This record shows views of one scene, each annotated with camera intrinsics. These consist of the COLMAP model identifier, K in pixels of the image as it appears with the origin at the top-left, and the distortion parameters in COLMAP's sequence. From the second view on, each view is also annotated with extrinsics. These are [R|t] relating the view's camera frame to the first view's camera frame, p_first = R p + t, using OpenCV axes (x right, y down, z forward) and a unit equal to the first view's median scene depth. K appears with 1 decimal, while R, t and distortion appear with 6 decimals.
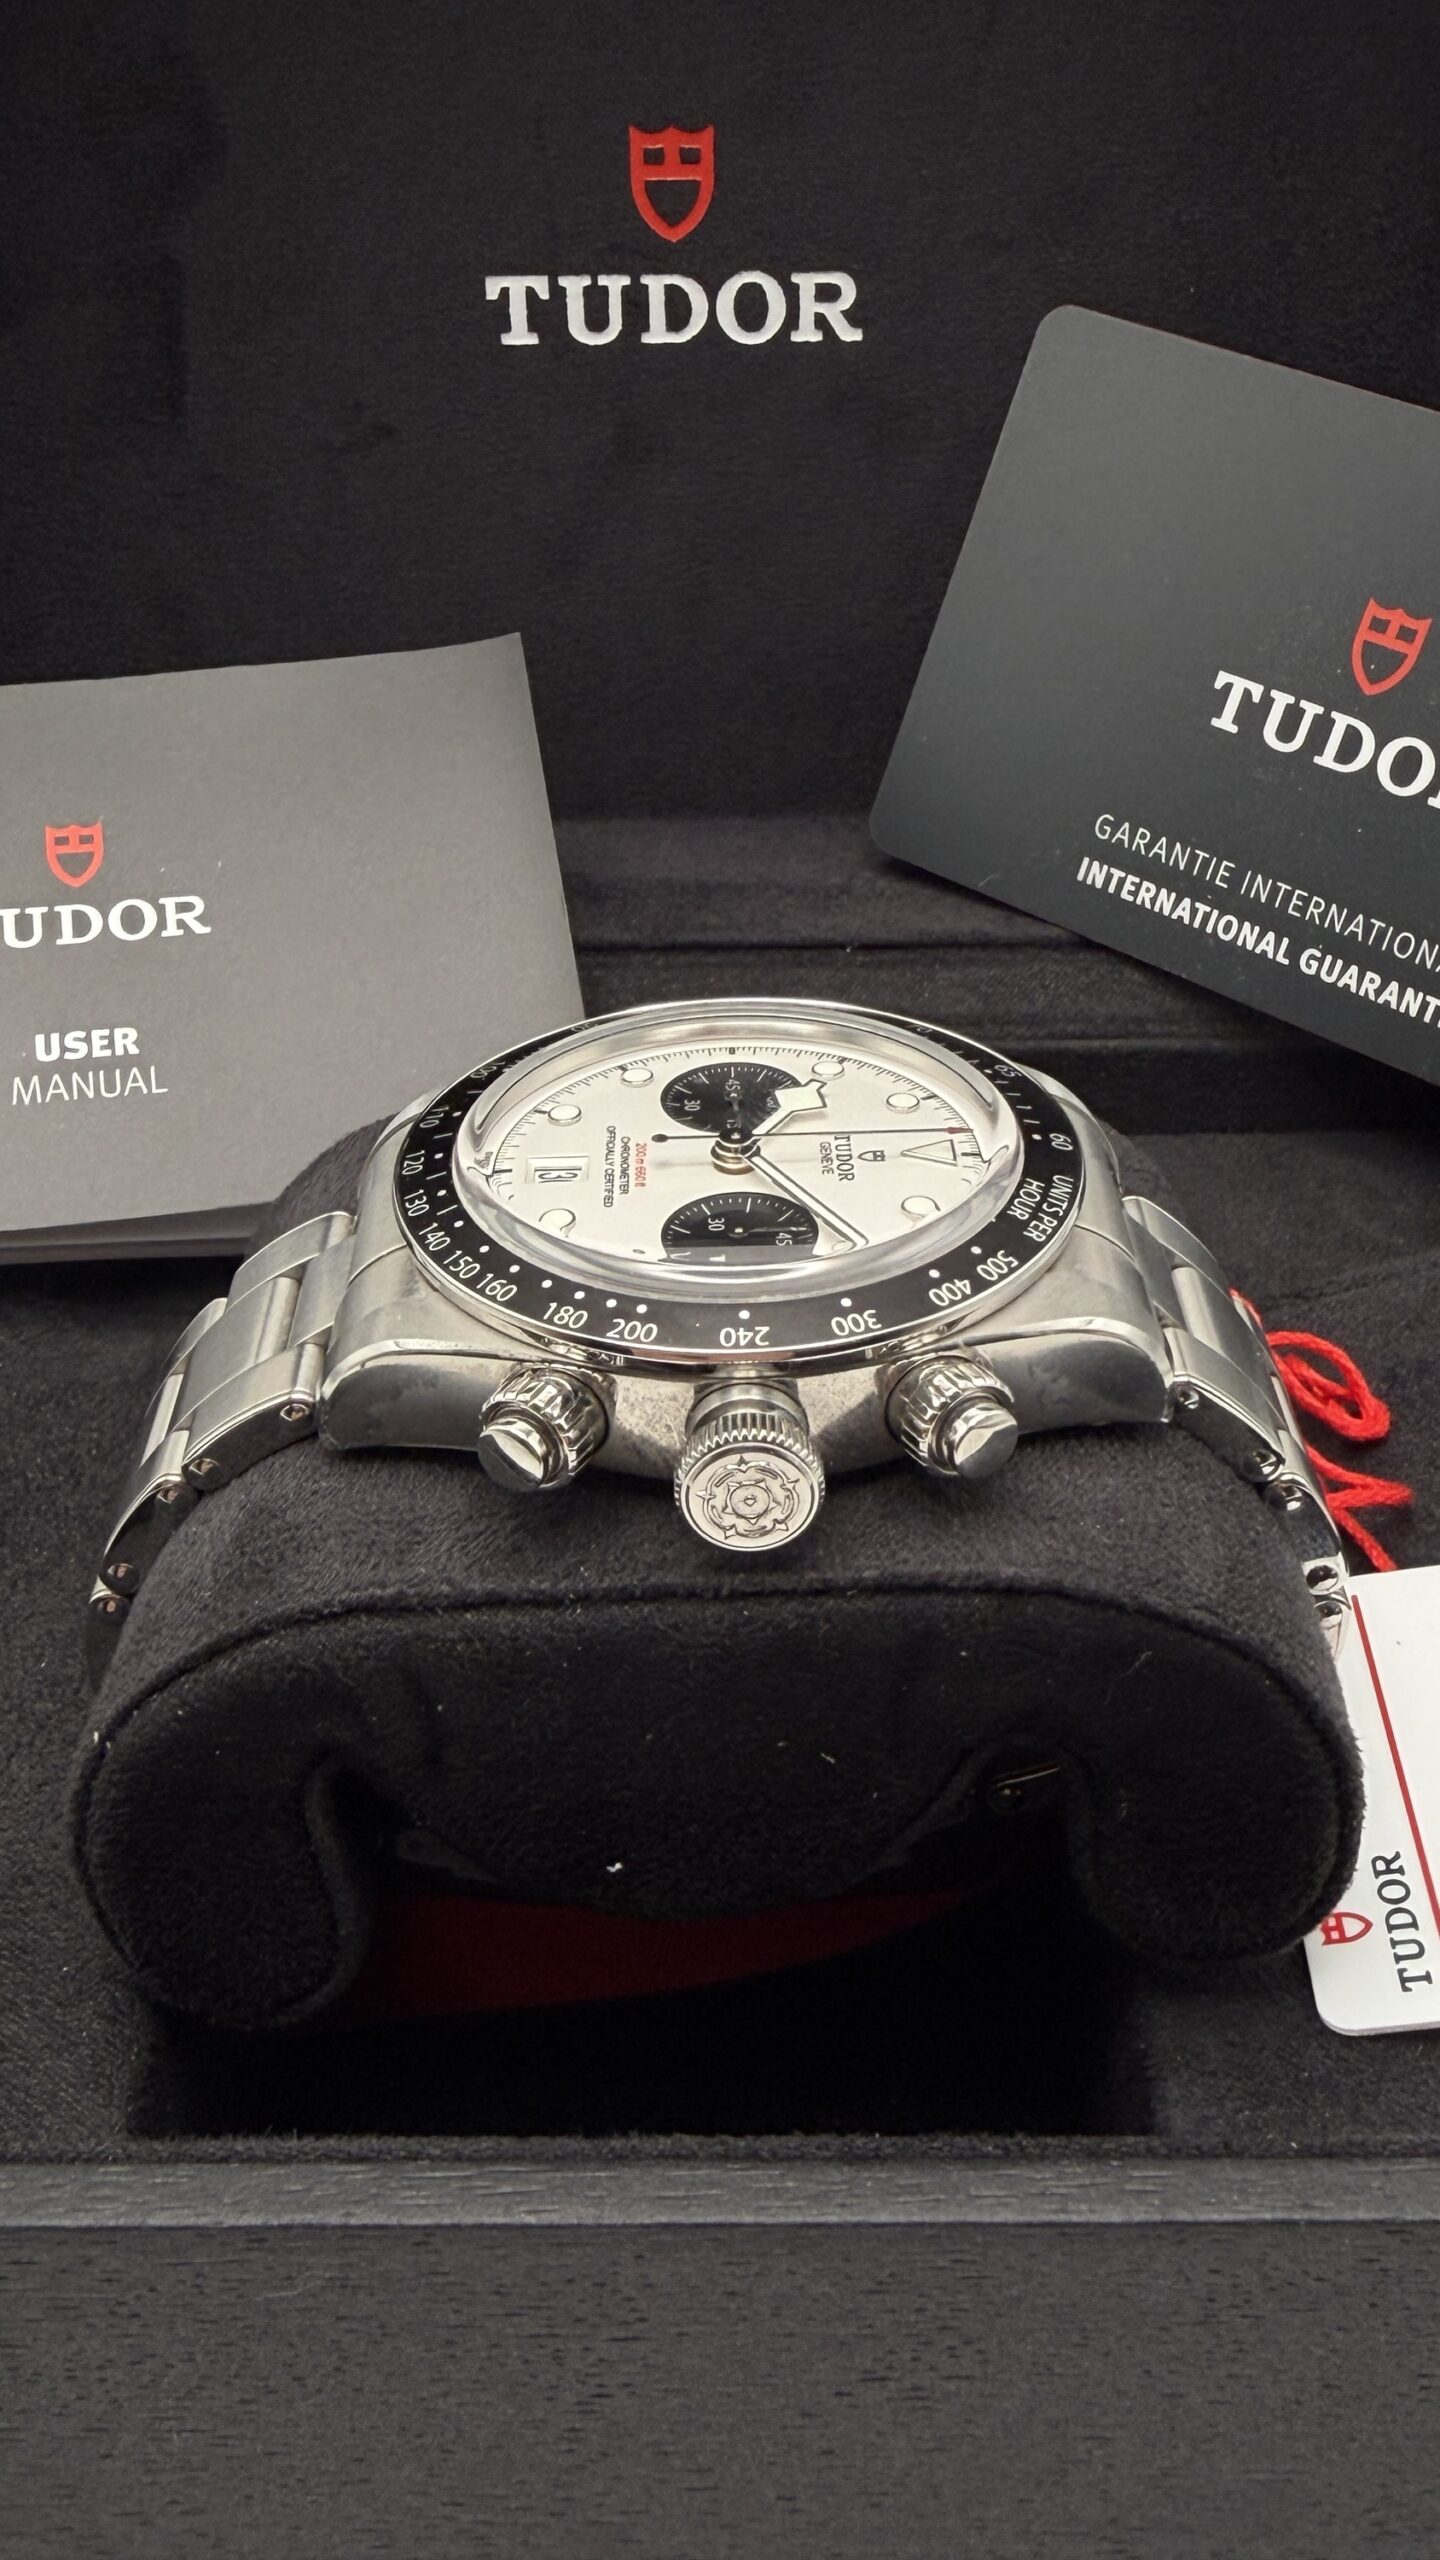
lens RADIAL K [[2582.7, 0, 719.7], [0, 2582.7, 1094.4], [0, 0, 1]] dist [-0.010370, 0.003291]
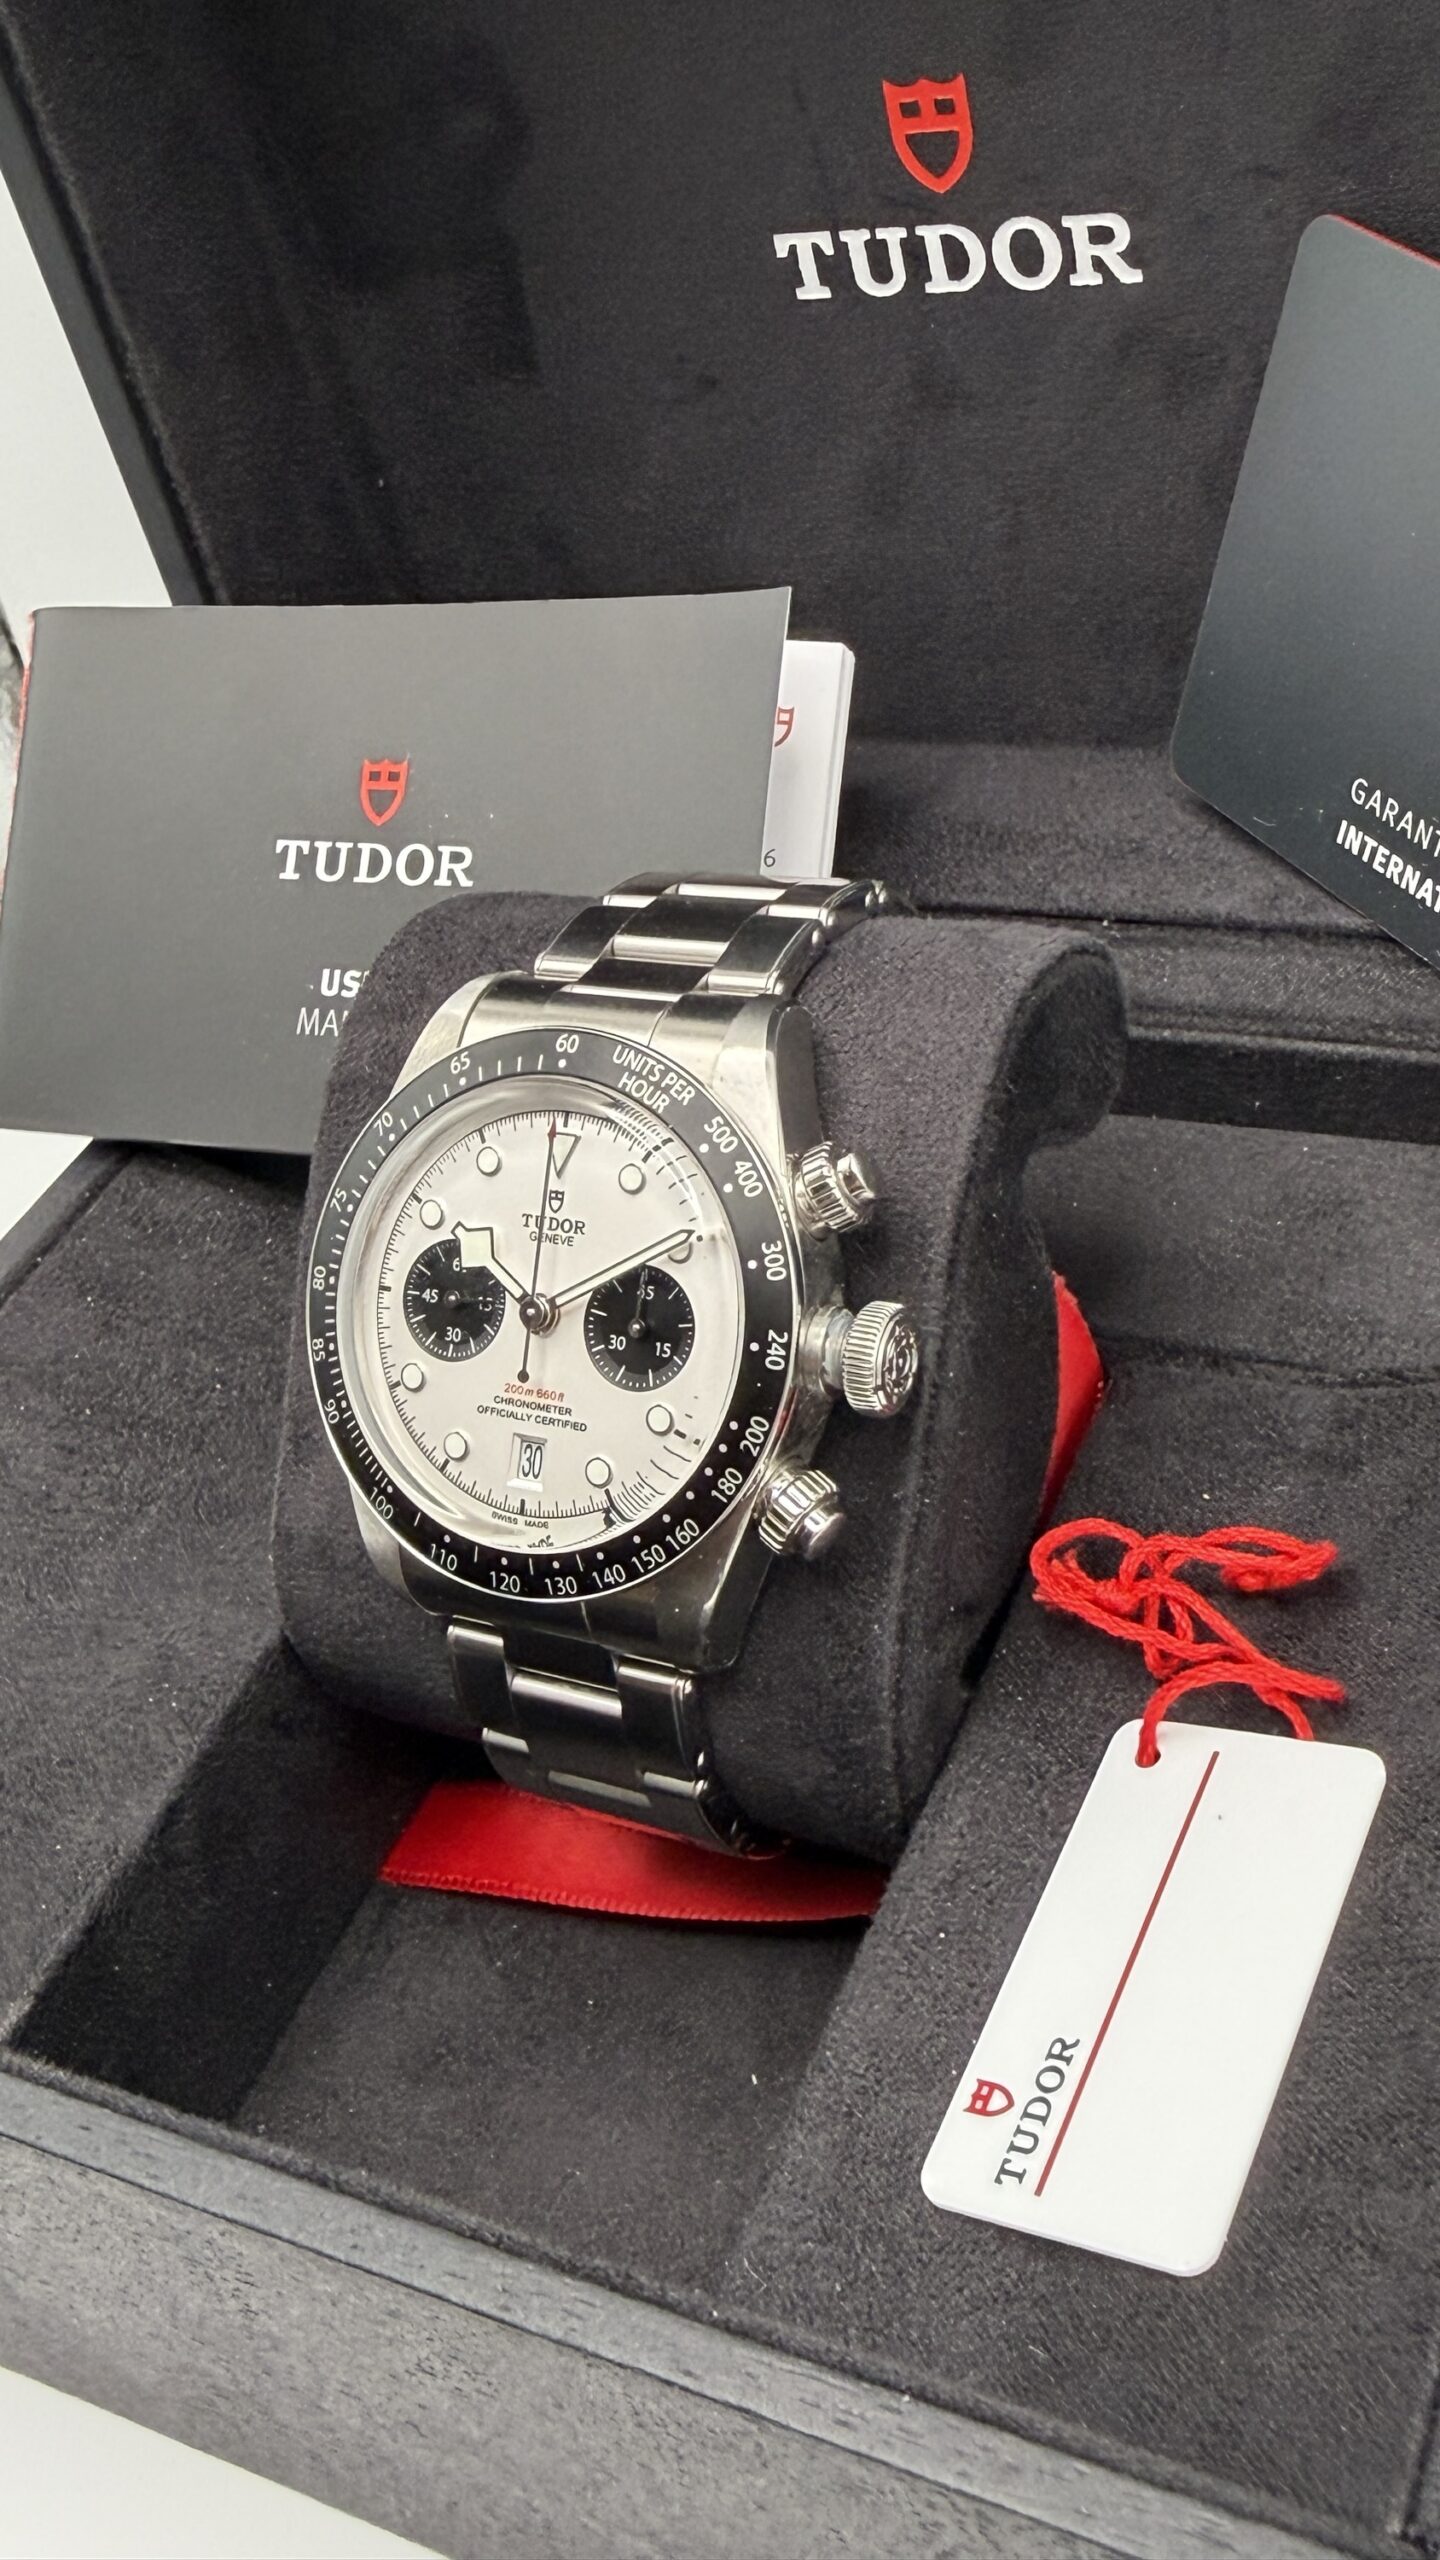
lens RADIAL K [[2576.2, 0, 714.6], [0, 2576.2, 1102.7], [0, 0, 1]] dist [-0.019123, 0.012358]
pose [[0.887930, 0.102915, -0.448319, 0.643937], [-0.014907, 0.980576, 0.195573, -0.315196], [0.459738, -0.166972, 0.872216, 0.109142]]
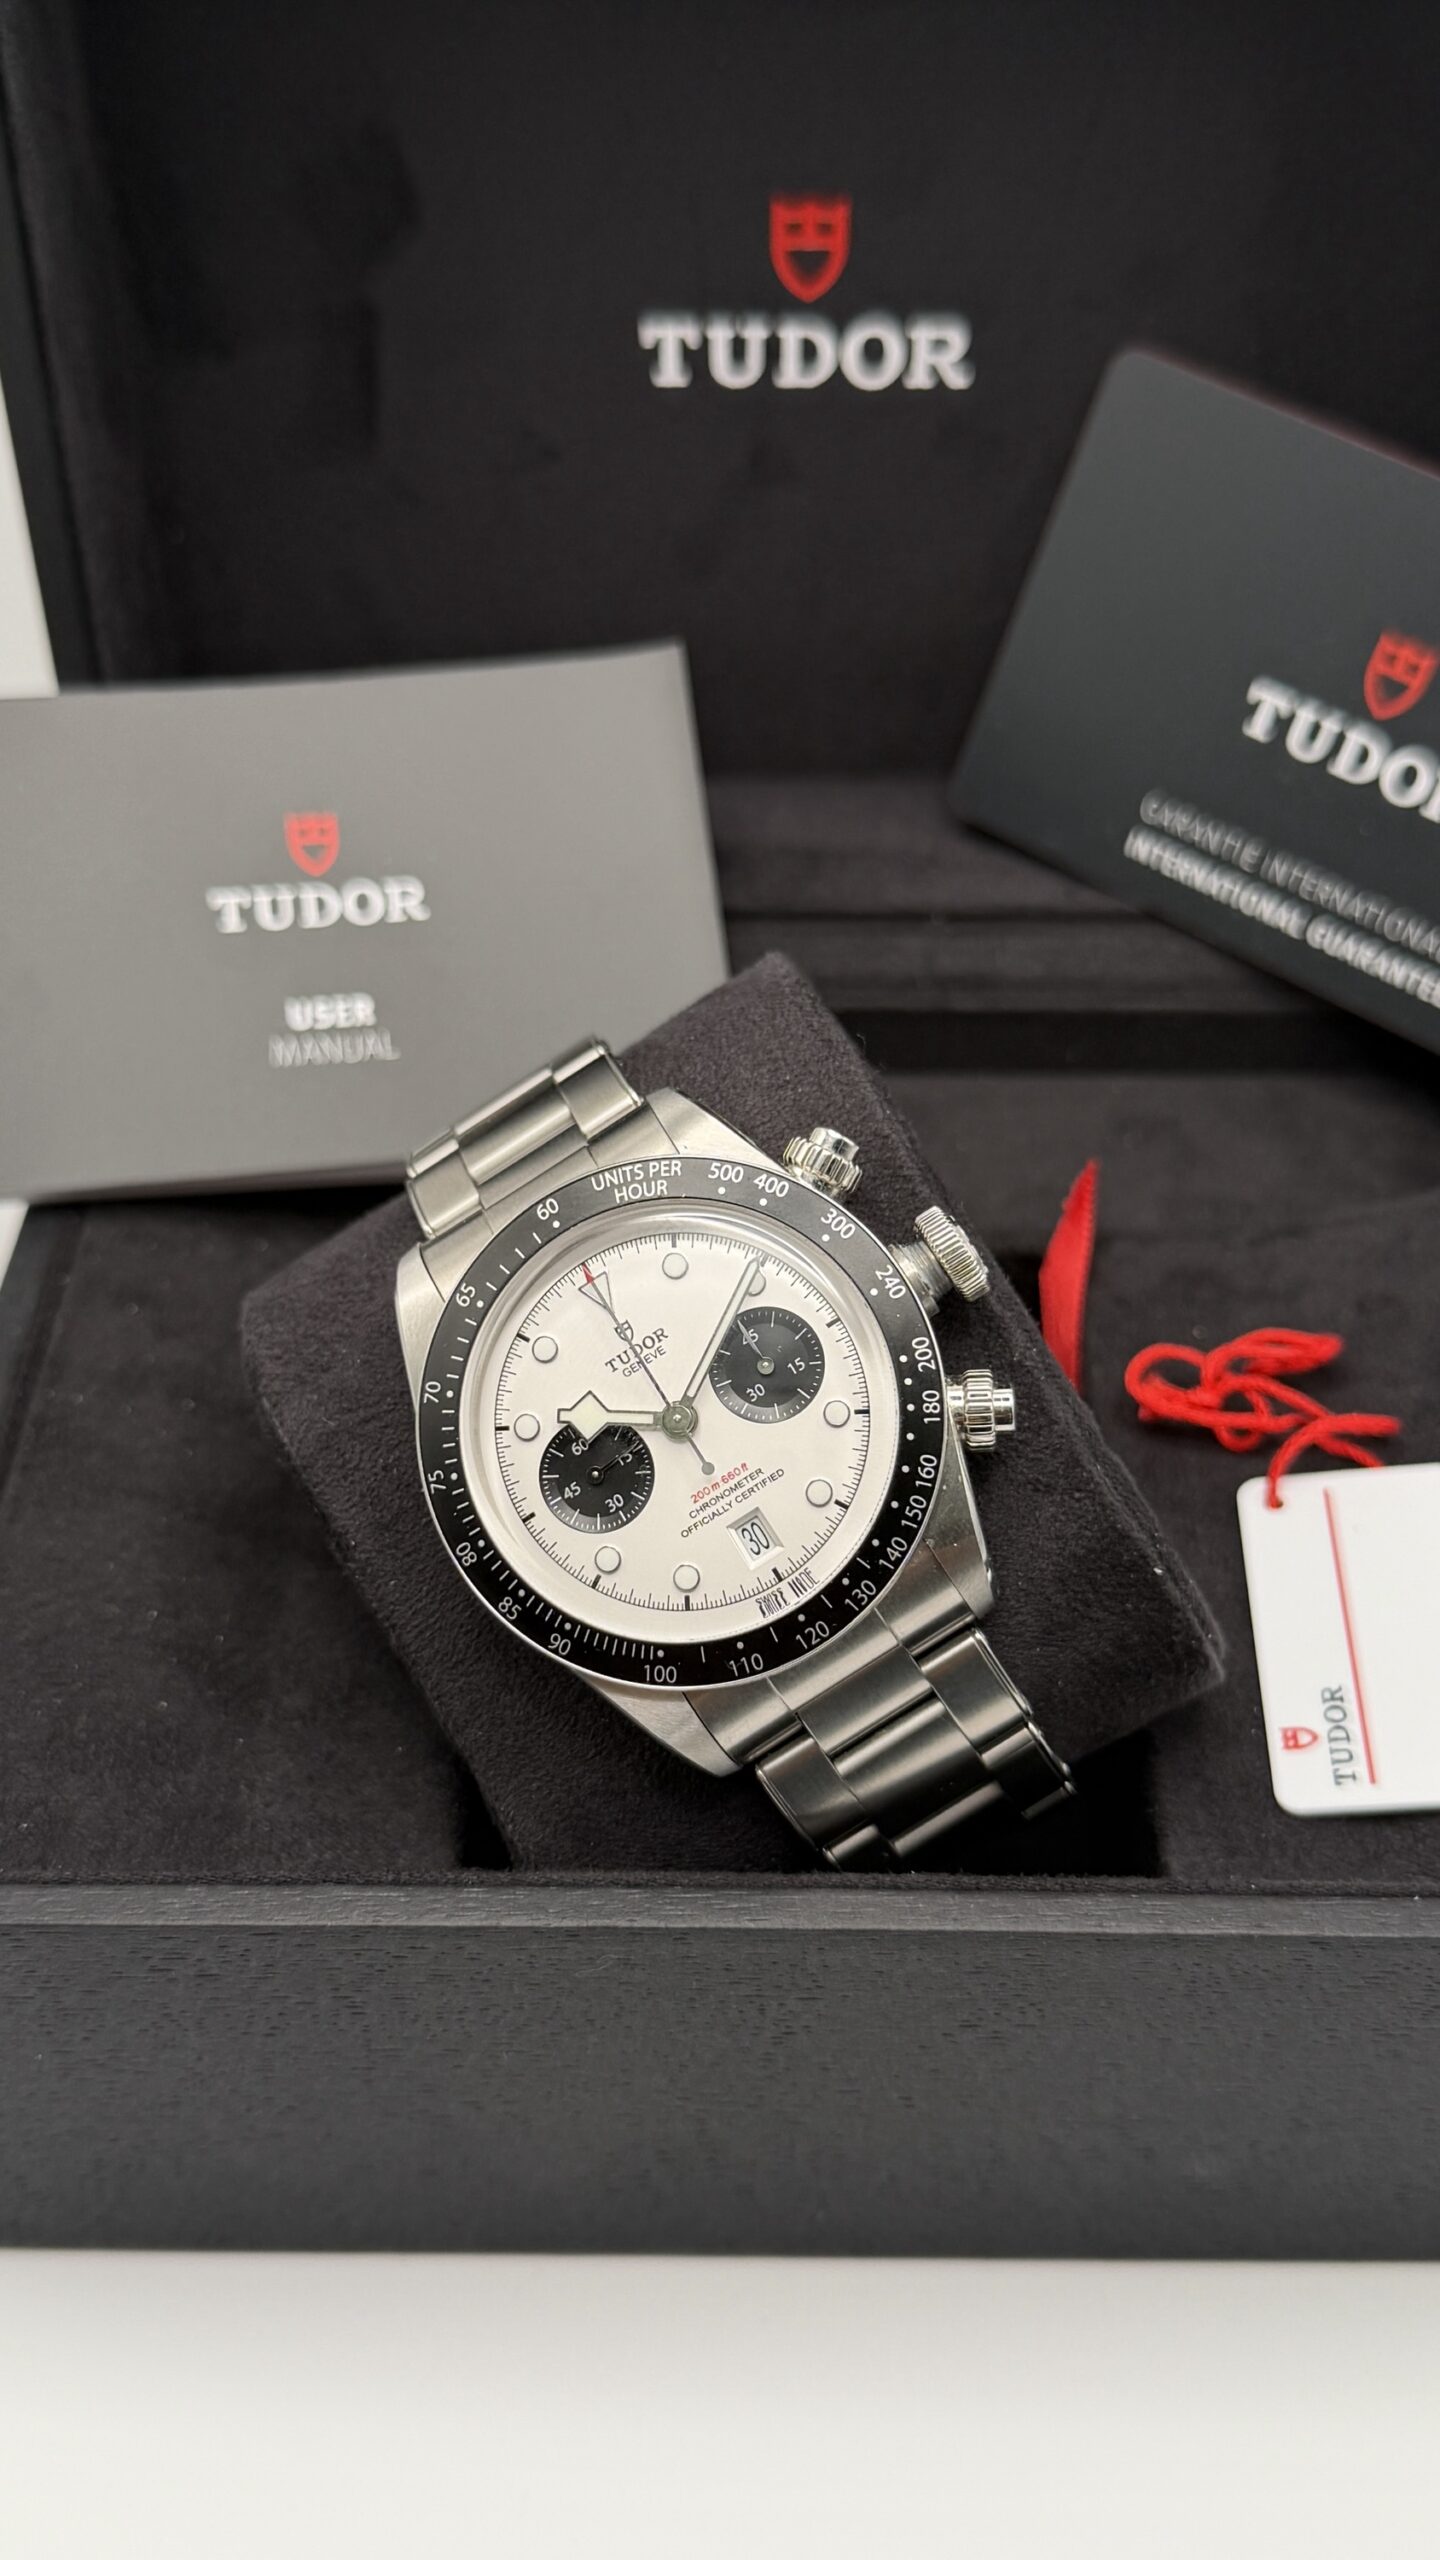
lens RADIAL K [[2622.6, 0, 735.7], [0, 2622.6, 1346.7], [0, 0, 1]] dist [0.165208, -0.572774]
pose [[0.999817, 0.016113, 0.010287, -0.098198], [-0.017947, 0.976489, 0.214817, -0.221719], [-0.006584, -0.214962, 0.976600, -0.430130]]
